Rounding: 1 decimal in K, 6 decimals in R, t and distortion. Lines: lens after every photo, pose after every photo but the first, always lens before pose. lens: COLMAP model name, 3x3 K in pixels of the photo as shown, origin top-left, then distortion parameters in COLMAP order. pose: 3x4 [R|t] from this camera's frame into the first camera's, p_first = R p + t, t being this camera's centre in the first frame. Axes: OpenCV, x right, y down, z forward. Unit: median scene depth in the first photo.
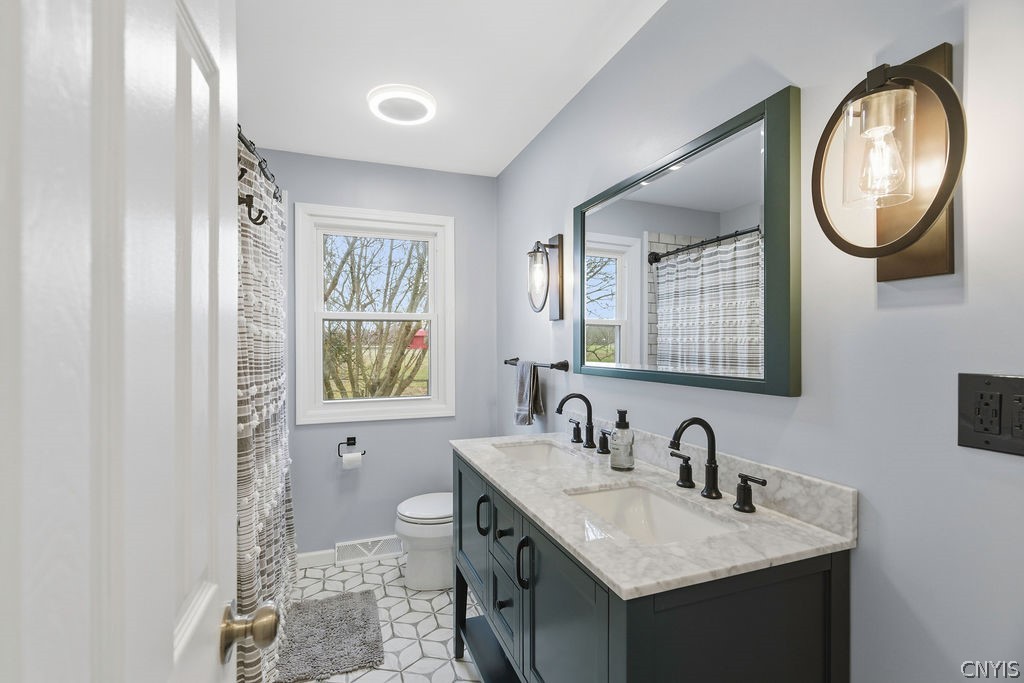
lens RADIAL K [[463.8, 0, 510.3], [0, 463.8, 344.3], [0, 0, 1]] dist [-0.003873, 0.001048]
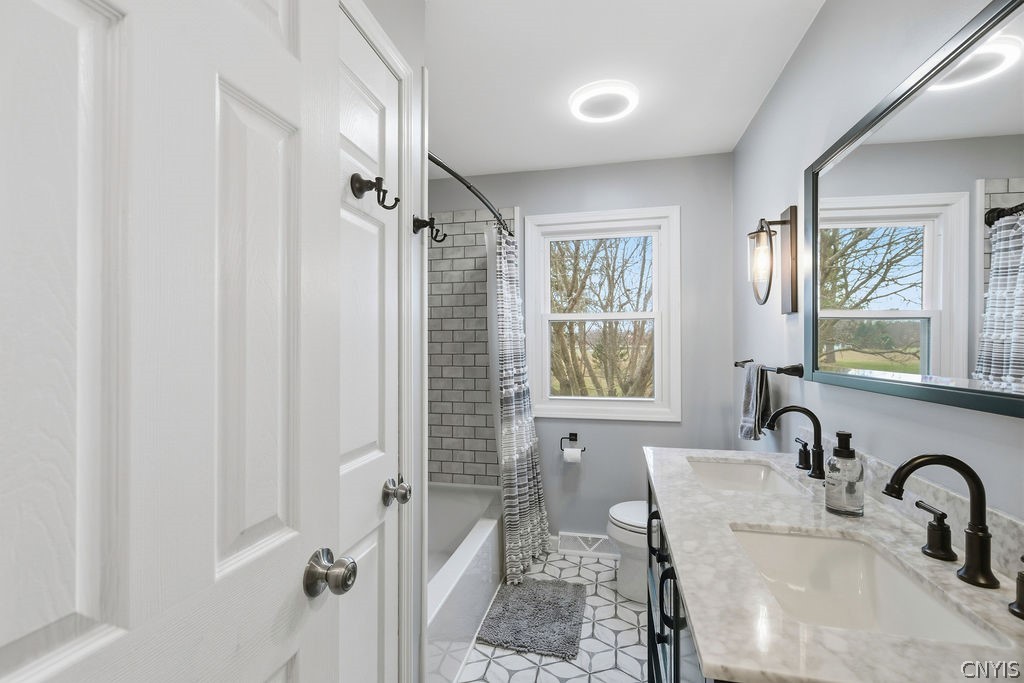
lens RADIAL K [[463.8, 0, 510.1], [0, 463.8, 343.3], [0, 0, 1]] dist [-0.003873, 0.001048]
pose [[0.834544, -0.001175, -0.550941, 0.143859], [0.000341, 0.999999, -0.001617, 0.000895], [0.550942, 0.001162, 0.834543, 0.066681]]
